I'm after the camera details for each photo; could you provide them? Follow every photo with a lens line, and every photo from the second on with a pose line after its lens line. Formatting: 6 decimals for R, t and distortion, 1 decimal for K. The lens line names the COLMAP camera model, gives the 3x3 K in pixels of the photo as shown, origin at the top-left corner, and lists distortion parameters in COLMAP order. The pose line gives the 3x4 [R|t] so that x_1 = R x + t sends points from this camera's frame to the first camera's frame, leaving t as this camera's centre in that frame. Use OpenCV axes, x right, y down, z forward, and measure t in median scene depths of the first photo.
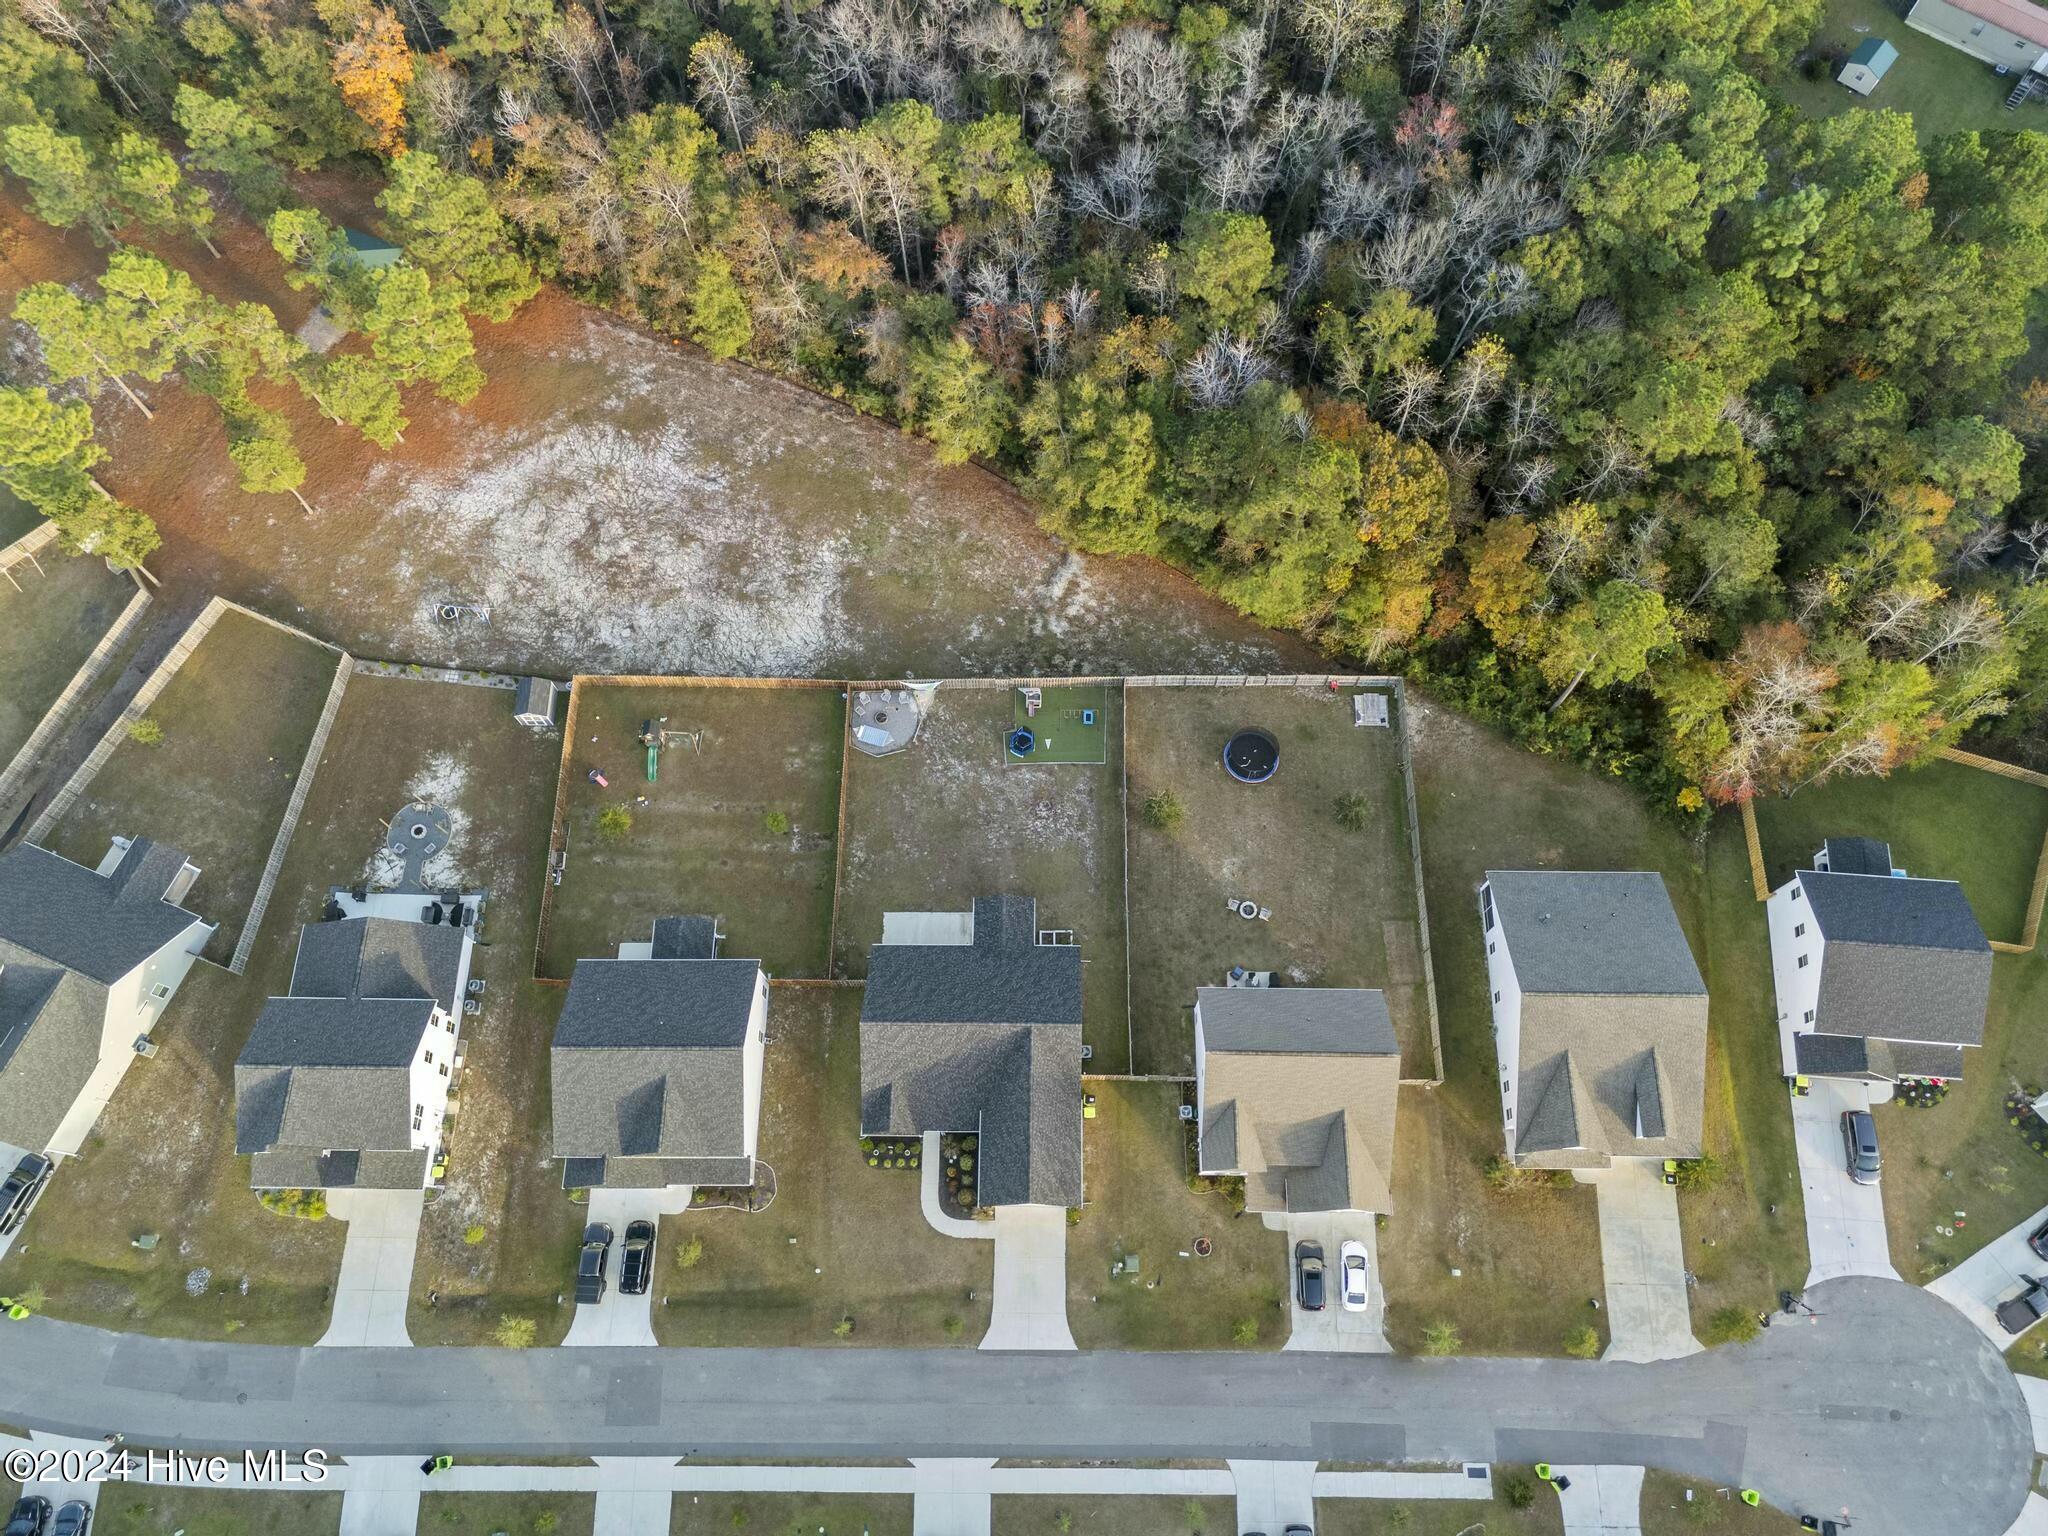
lens RADIAL K [[1433.4, 0, 1024.0], [0, 1433.4, 768.0], [0, 0, 1]] dist [0.024910, 0.000529]
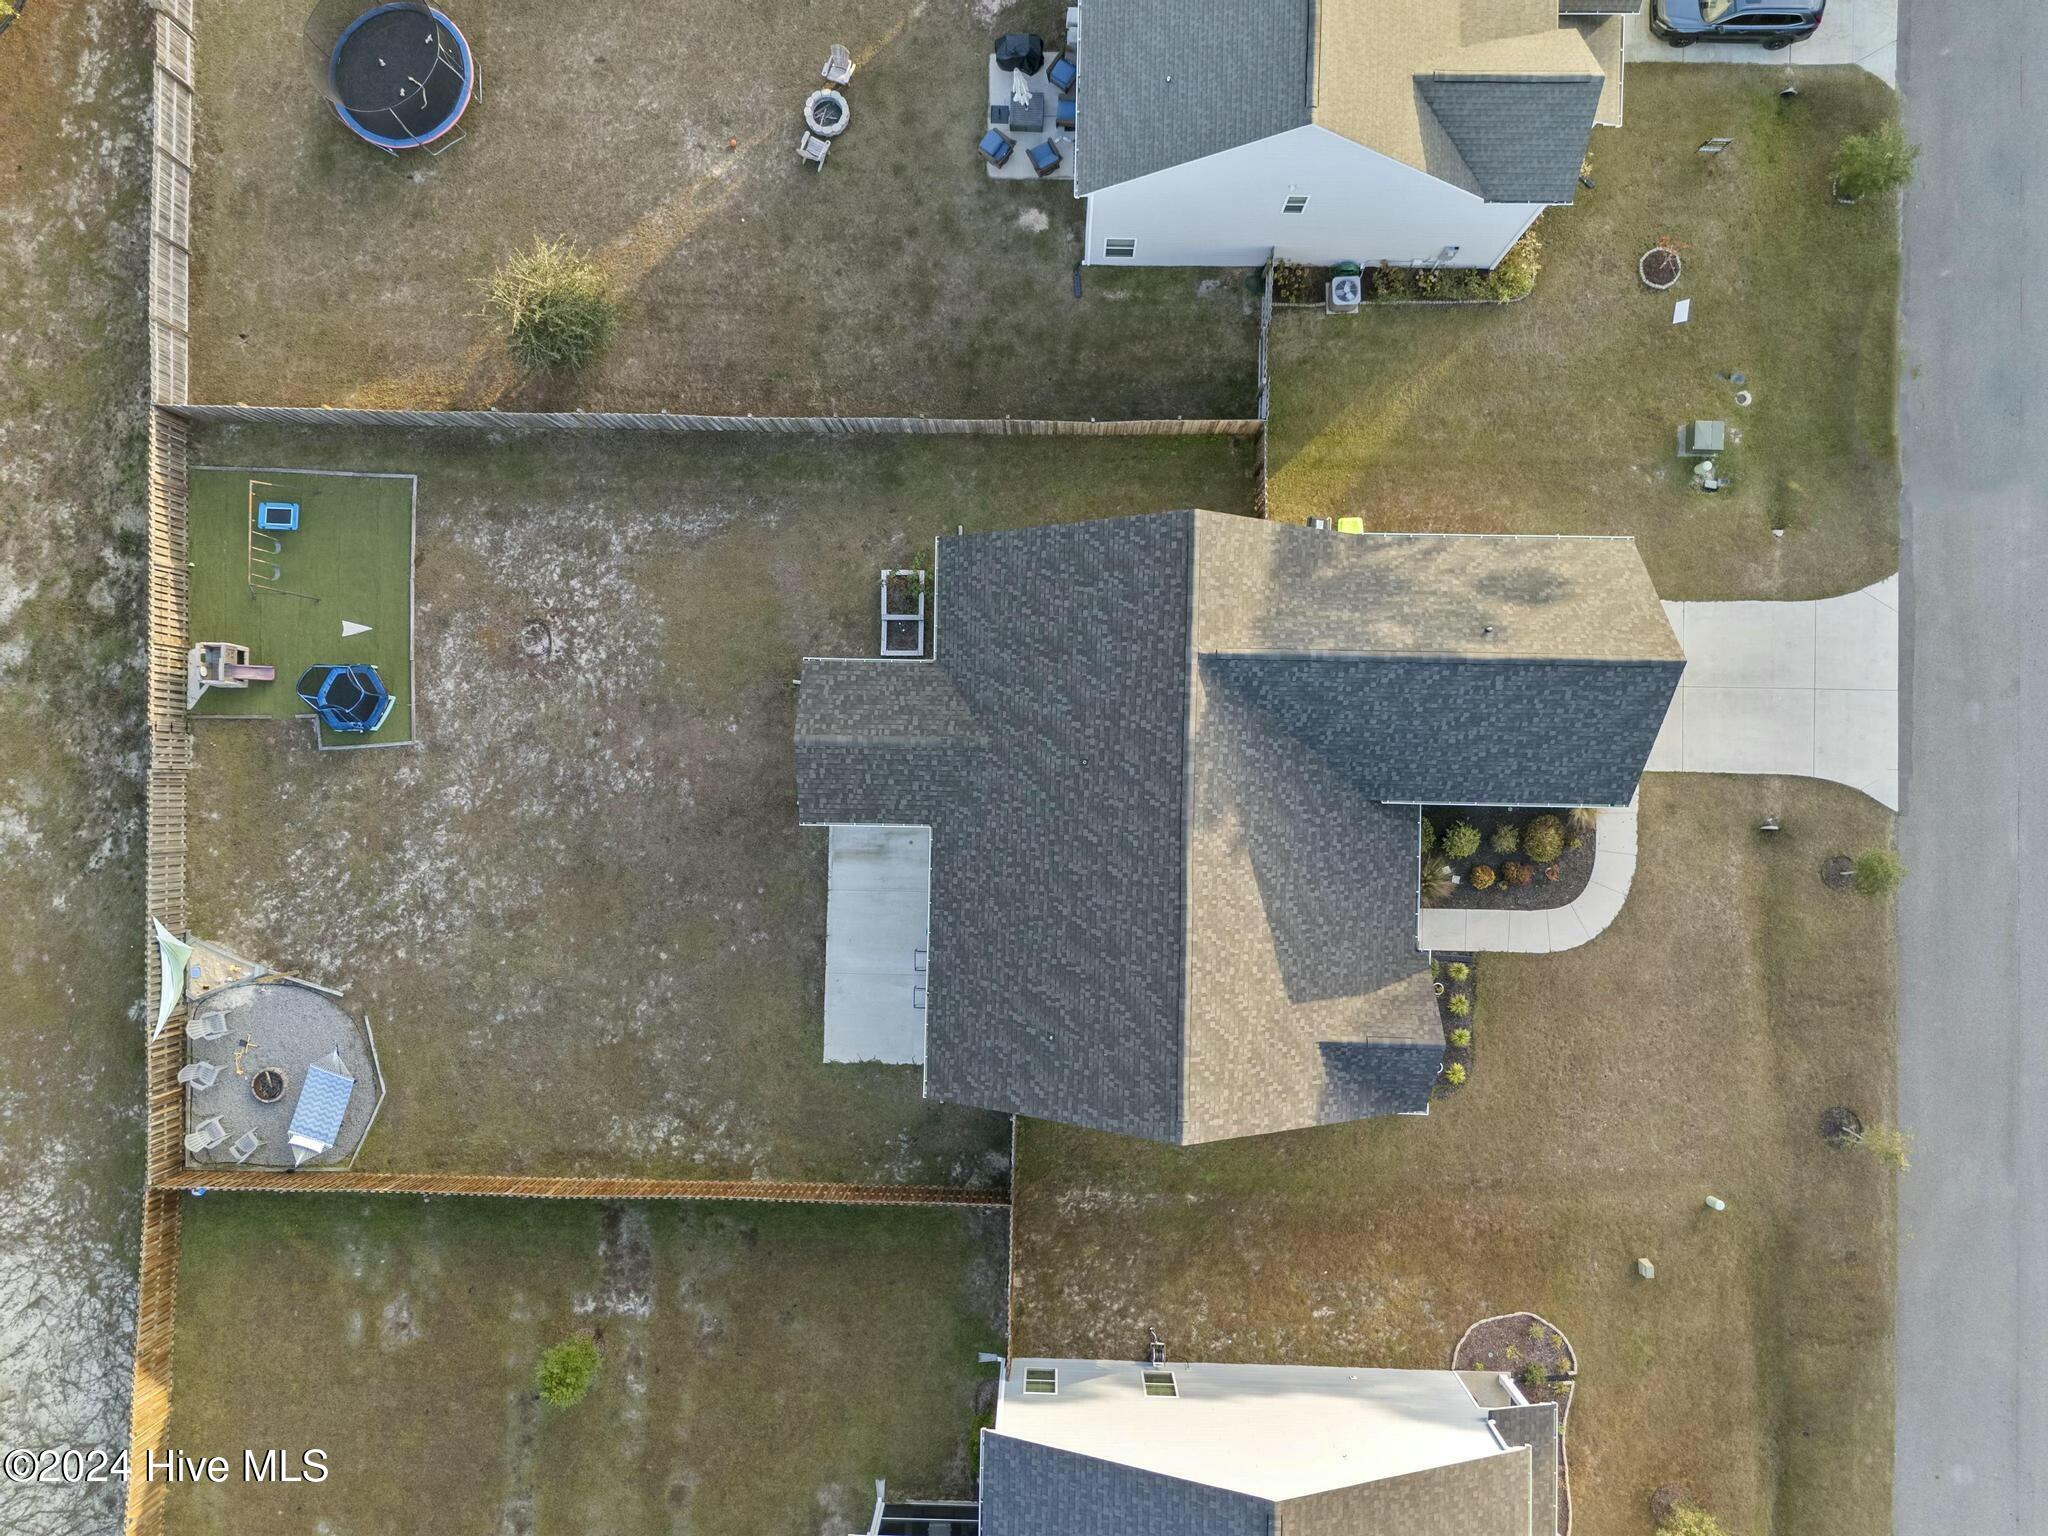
lens RADIAL K [[1433.4, 0, 1024.0], [0, 1433.4, 768.0], [0, 0, 1]] dist [0.024910, 0.000529]
pose [[0.006494, -0.999469, 0.031933, -0.030576], [0.939523, 0.017033, 0.342061, 0.018887], [-0.342423, 0.027781, 0.939135, 0.610960]]
